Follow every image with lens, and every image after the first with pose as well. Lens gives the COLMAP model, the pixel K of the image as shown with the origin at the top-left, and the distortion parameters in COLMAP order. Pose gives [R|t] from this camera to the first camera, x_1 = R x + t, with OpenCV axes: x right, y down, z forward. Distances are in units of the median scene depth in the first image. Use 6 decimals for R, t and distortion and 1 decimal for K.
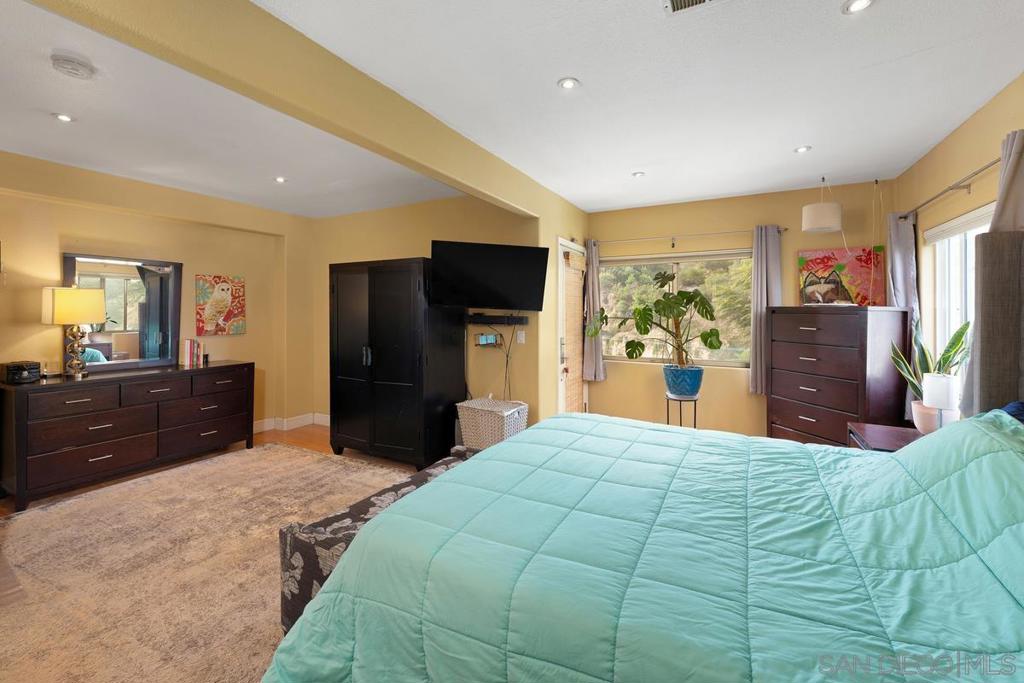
lens RADIAL K [[426.2, 0, 511.7], [0, 426.2, 317.4], [0, 0, 1]] dist [0.000667, 0.000046]
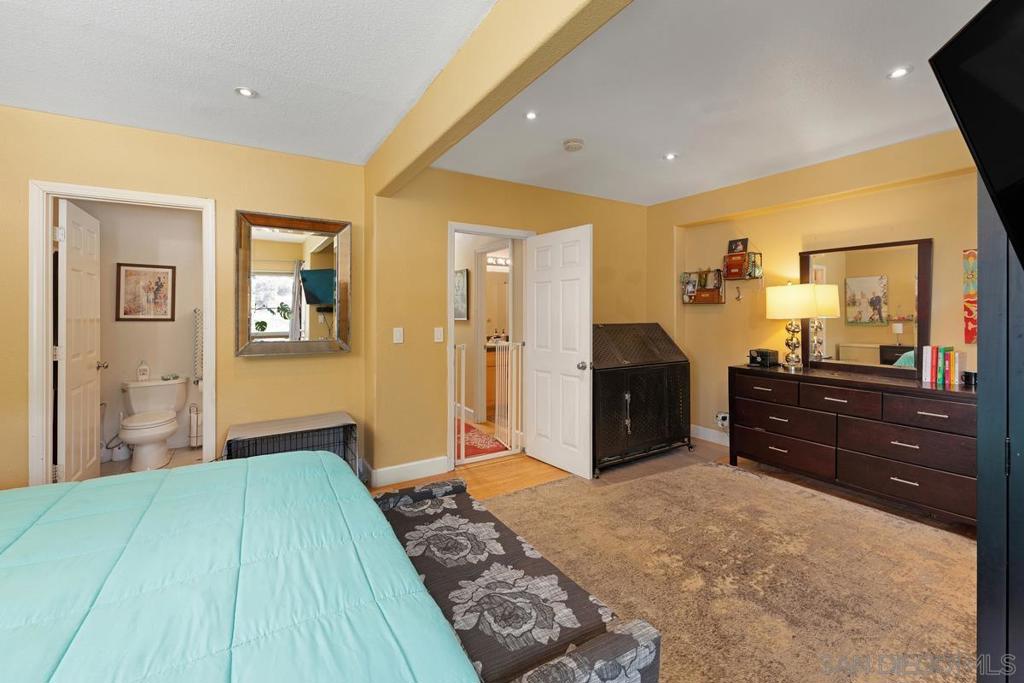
lens RADIAL K [[426.2, 0, 511.7], [0, 426.2, 317.4], [0, 0, 1]] dist [0.000667, 0.000046]
pose [[-0.490407, 0.001695, -0.871492, 0.239116], [-0.018094, 0.999763, 0.012127, 0.010628], [0.871306, 0.021716, -0.490260, 0.918195]]
